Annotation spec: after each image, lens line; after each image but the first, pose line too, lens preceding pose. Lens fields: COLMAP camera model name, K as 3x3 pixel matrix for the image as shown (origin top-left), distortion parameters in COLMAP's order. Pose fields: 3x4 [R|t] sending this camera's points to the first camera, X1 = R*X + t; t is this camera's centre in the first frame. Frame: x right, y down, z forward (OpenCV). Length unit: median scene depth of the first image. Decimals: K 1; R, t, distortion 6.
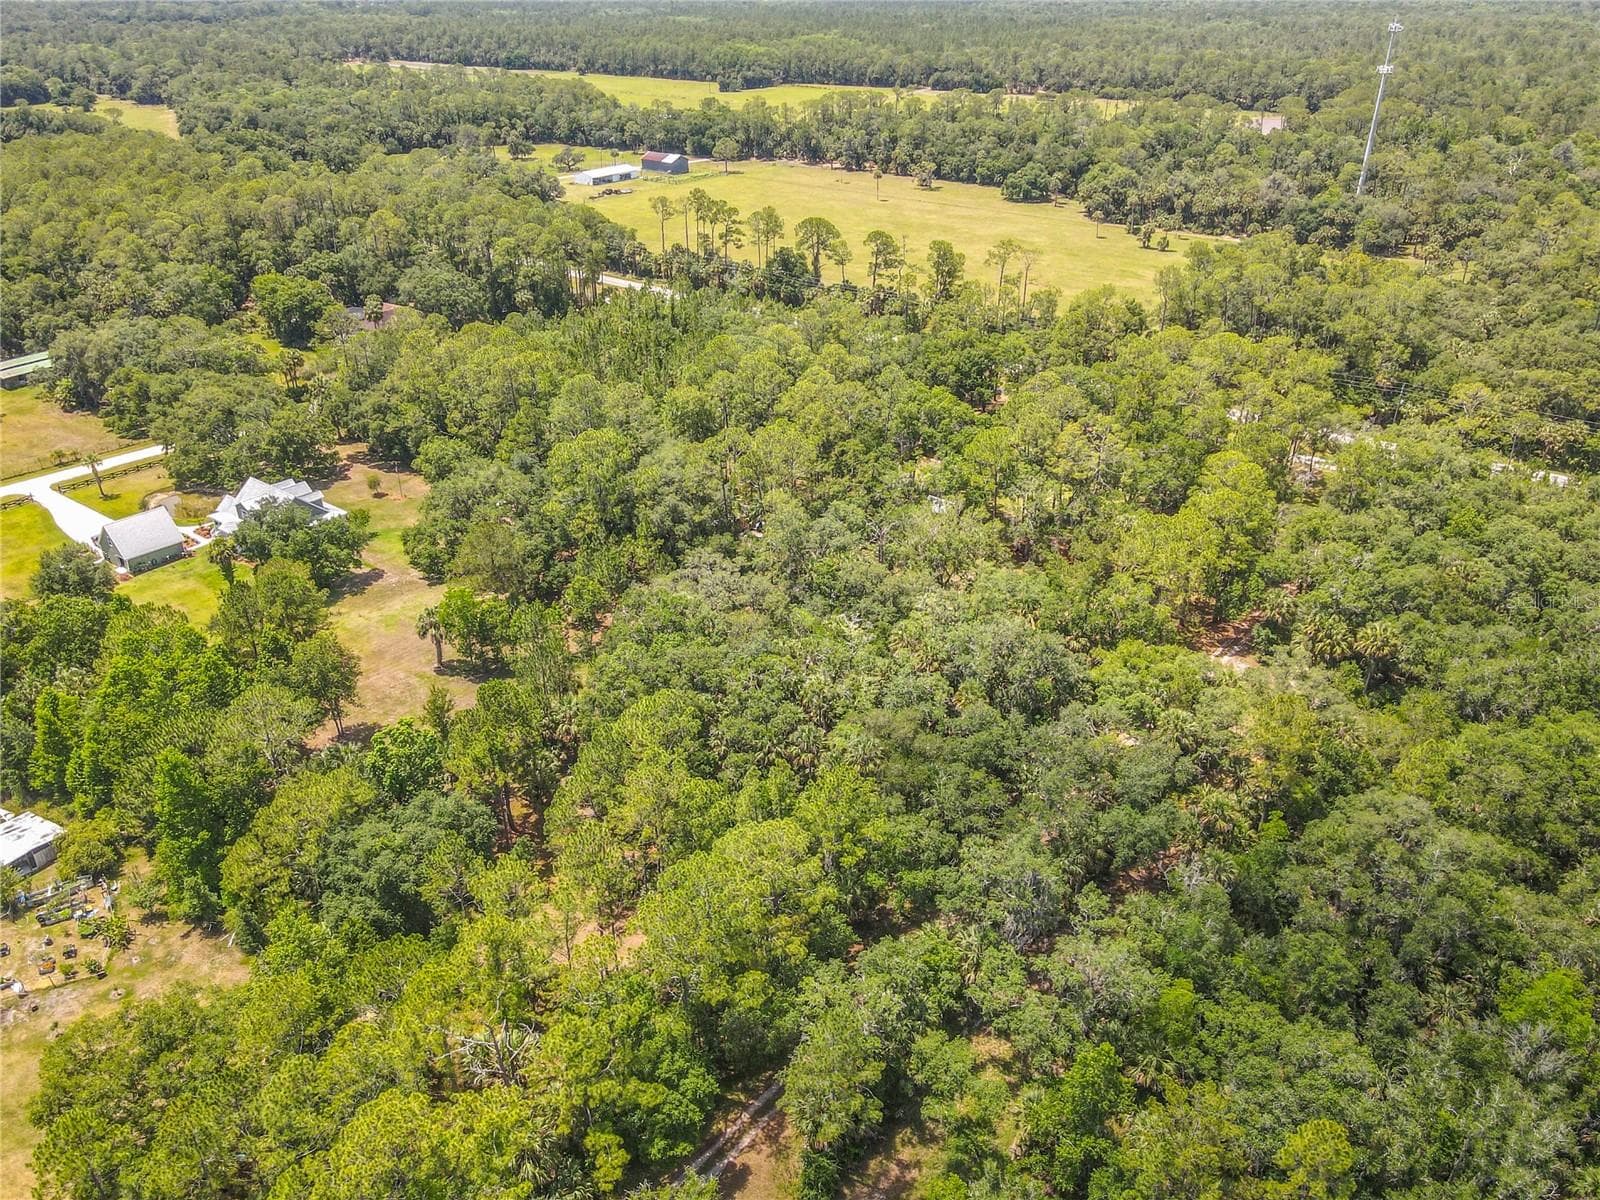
lens RADIAL K [[1170.0, 0, 781.3], [0, 1170.0, 596.4], [0, 0, 1]] dist [0.020512, 0.004332]
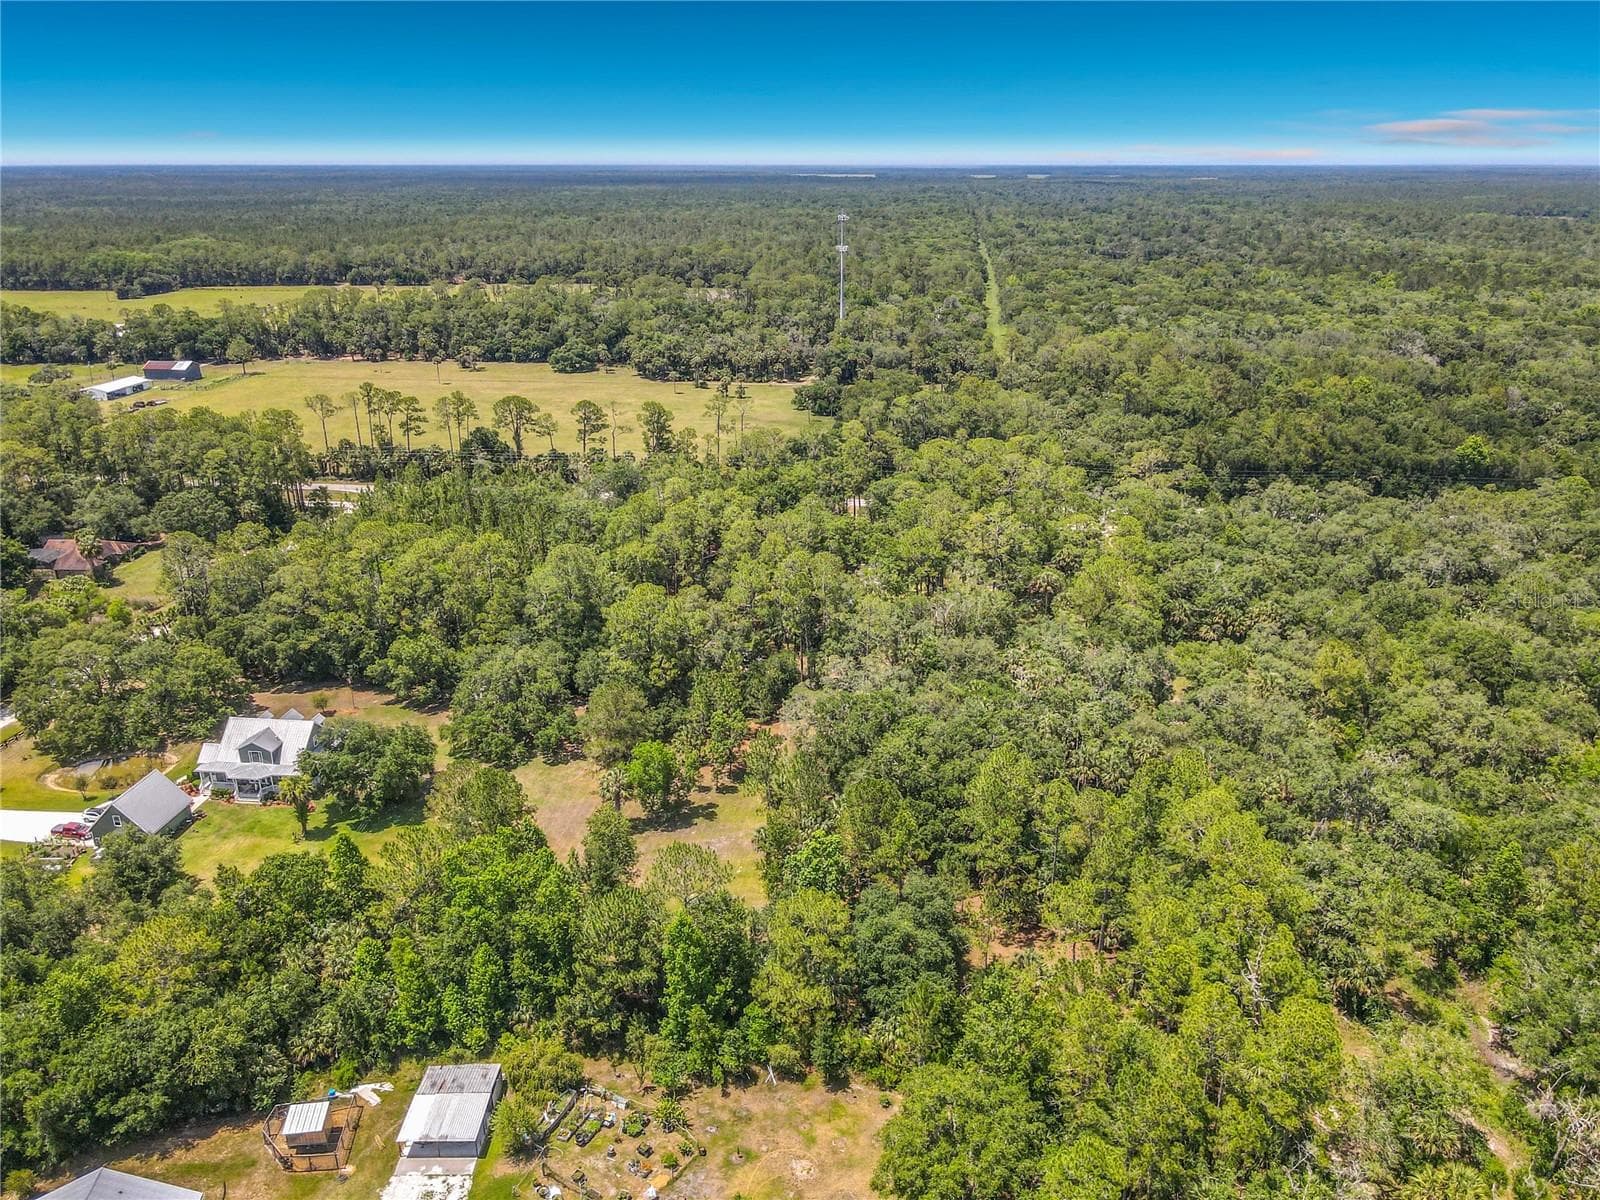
lens RADIAL K [[1149.6, 0, 800.0], [0, 1149.6, 600.0], [0, 0, 1]] dist [0.012018, 0.007199]
pose [[0.851900, -0.192465, 0.487057, -0.263454], [0.255991, 0.964378, -0.066665, -0.010555], [-0.456876, 0.181474, 0.870822, 0.015020]]
